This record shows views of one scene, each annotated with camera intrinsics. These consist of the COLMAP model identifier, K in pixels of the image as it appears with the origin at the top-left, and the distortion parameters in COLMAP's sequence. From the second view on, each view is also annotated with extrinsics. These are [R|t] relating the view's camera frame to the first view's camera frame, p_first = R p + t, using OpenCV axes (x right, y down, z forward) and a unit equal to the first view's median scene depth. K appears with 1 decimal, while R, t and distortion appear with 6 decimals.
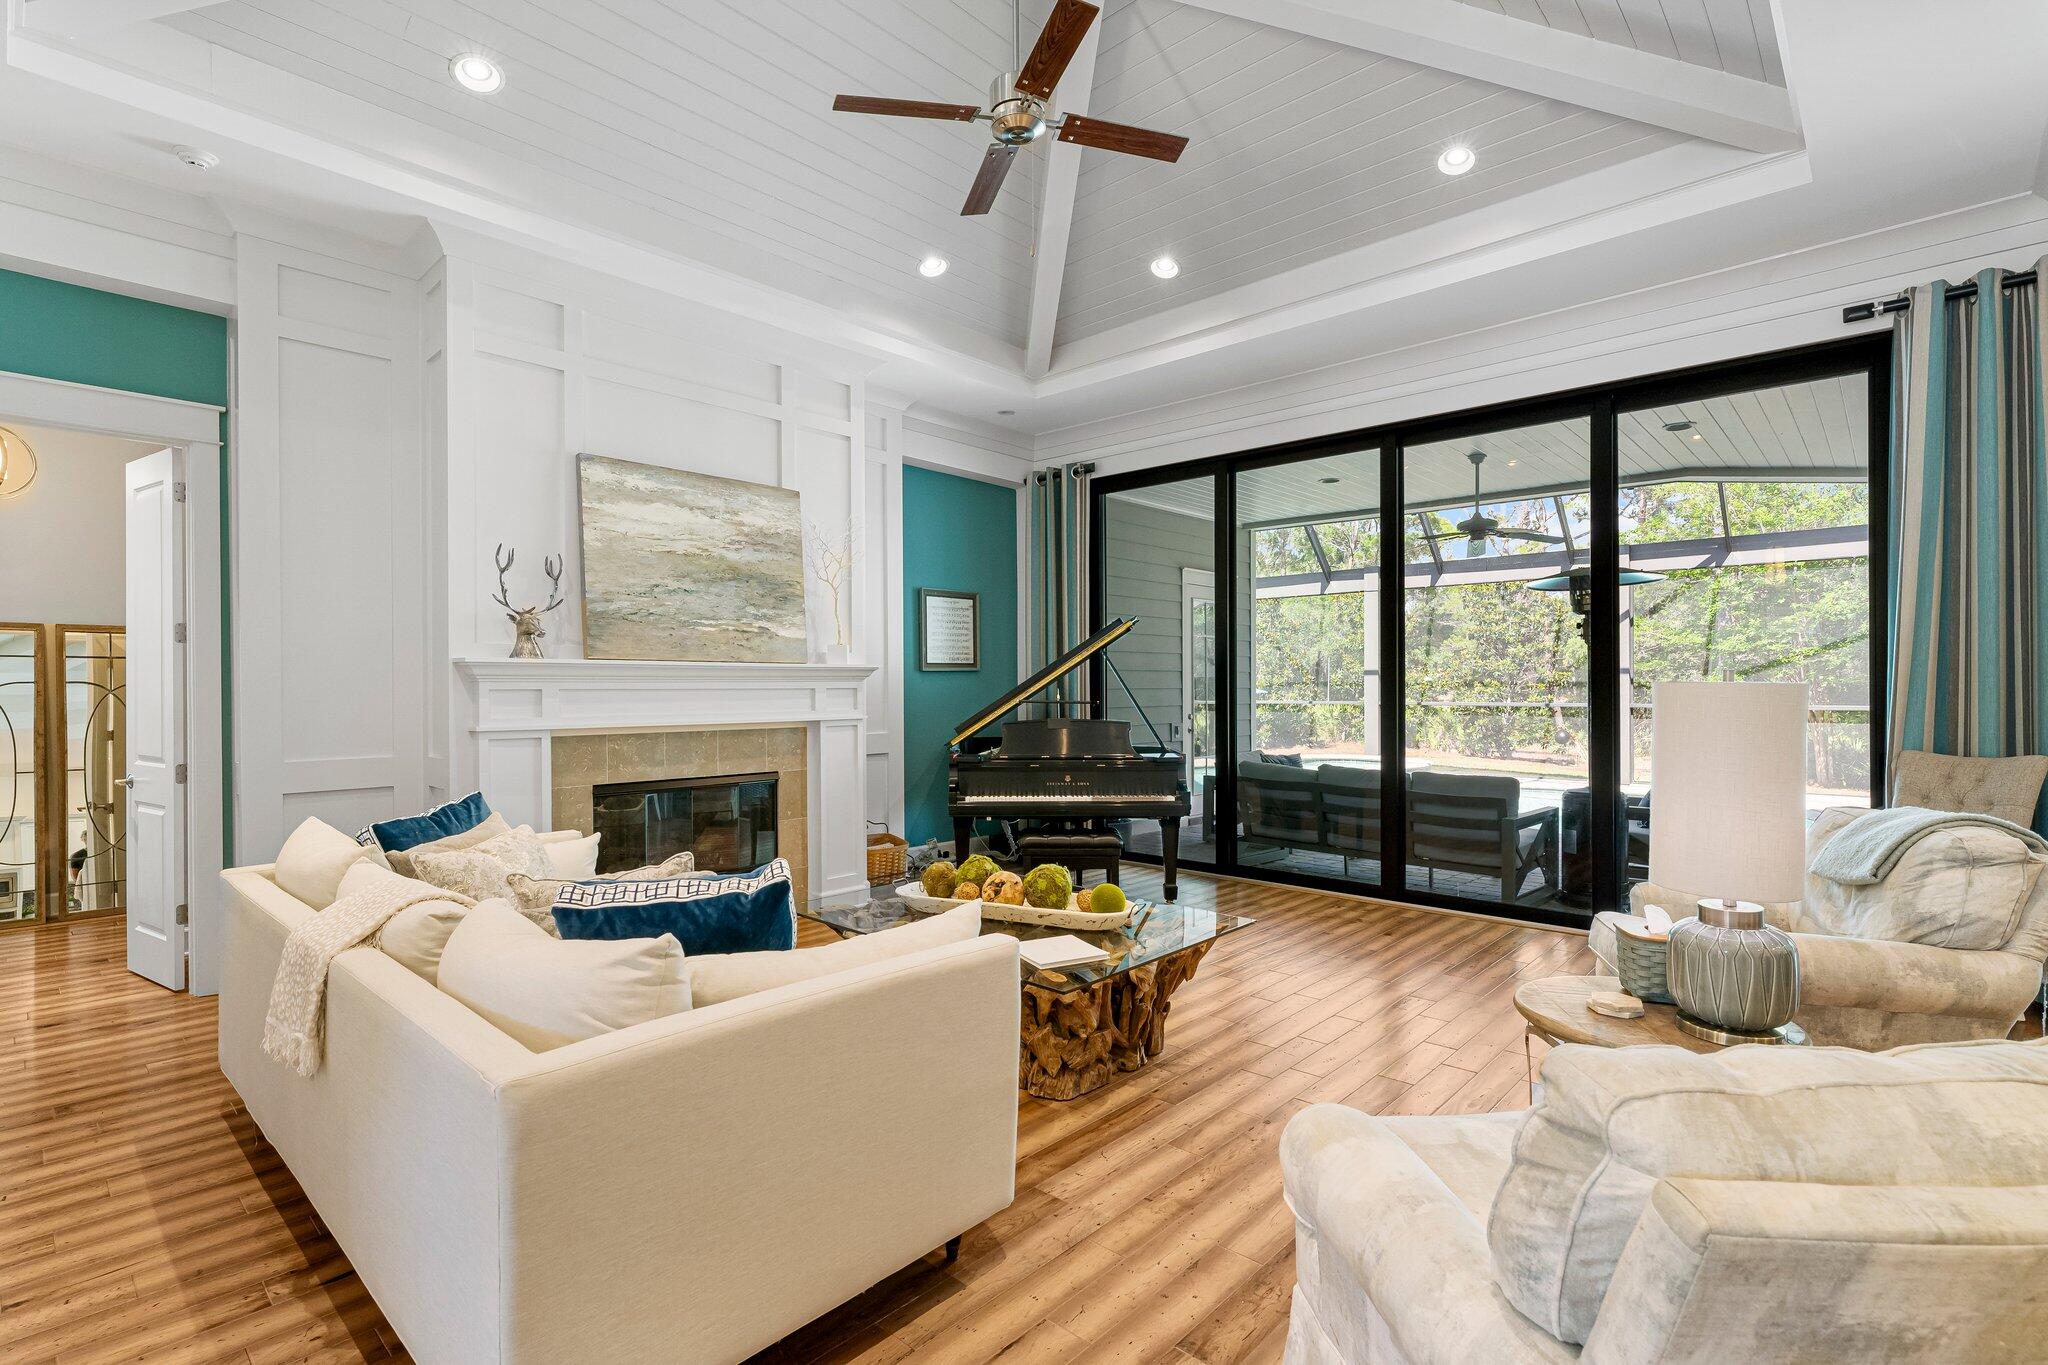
lens RADIAL K [[959.1, 0, 1024.0], [0, 959.1, 682.5], [0, 0, 1]] dist [-0.009561, -0.000134]
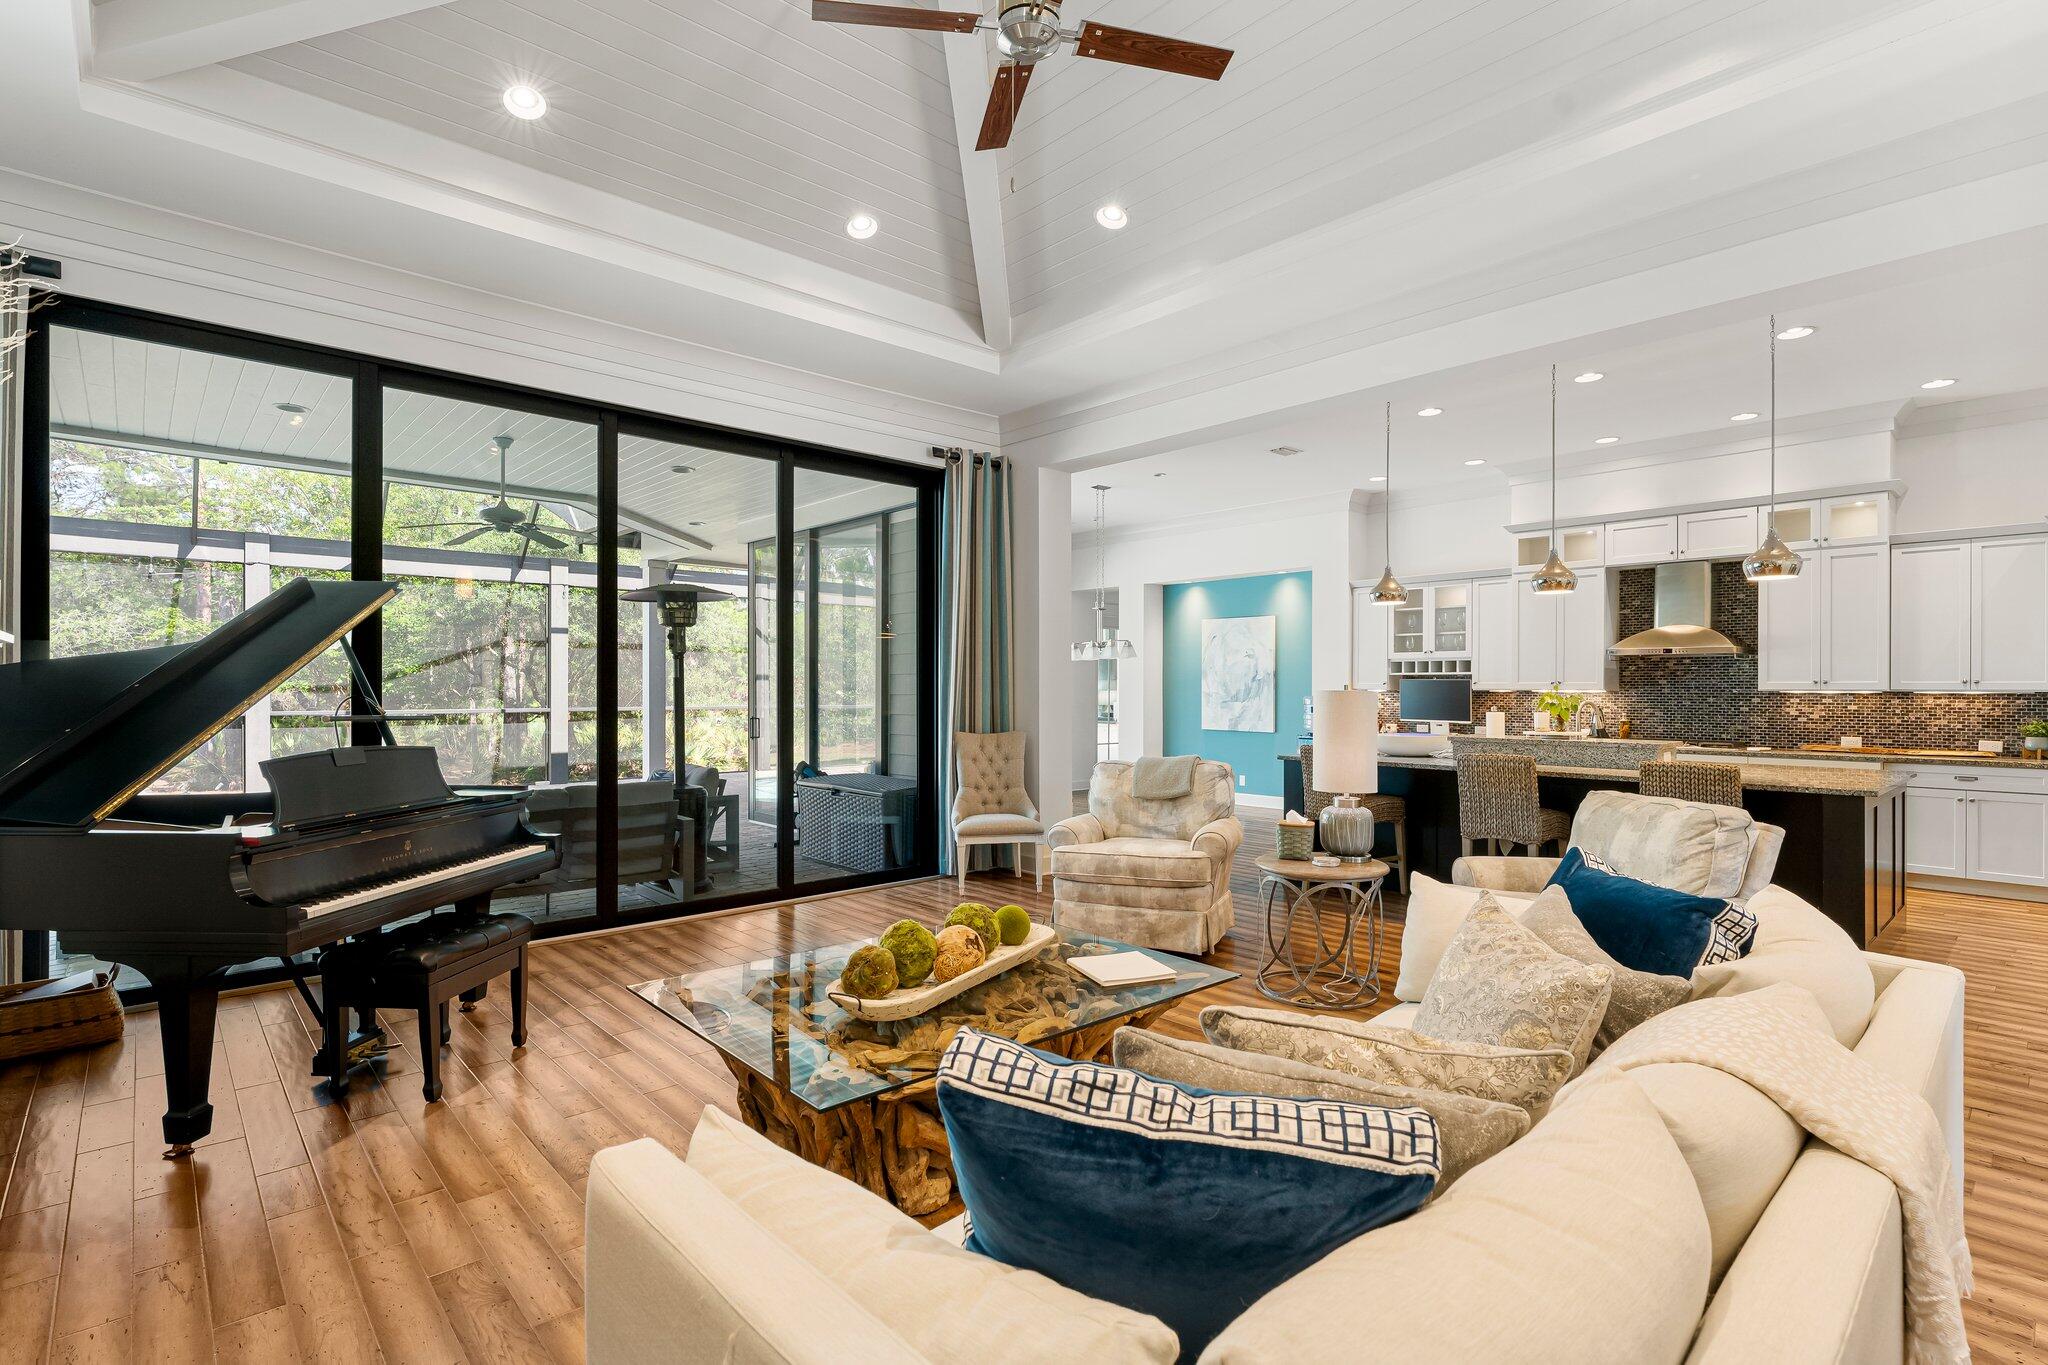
lens RADIAL K [[959.1, 0, 1024.0], [0, 959.1, 682.5], [0, 0, 1]] dist [-0.009561, -0.000134]
pose [[0.068995, 0.009092, 0.997576, -0.500024], [-0.005037, 0.999949, -0.008765, 0.000896], [-0.997604, -0.004420, 0.069038, 0.552871]]
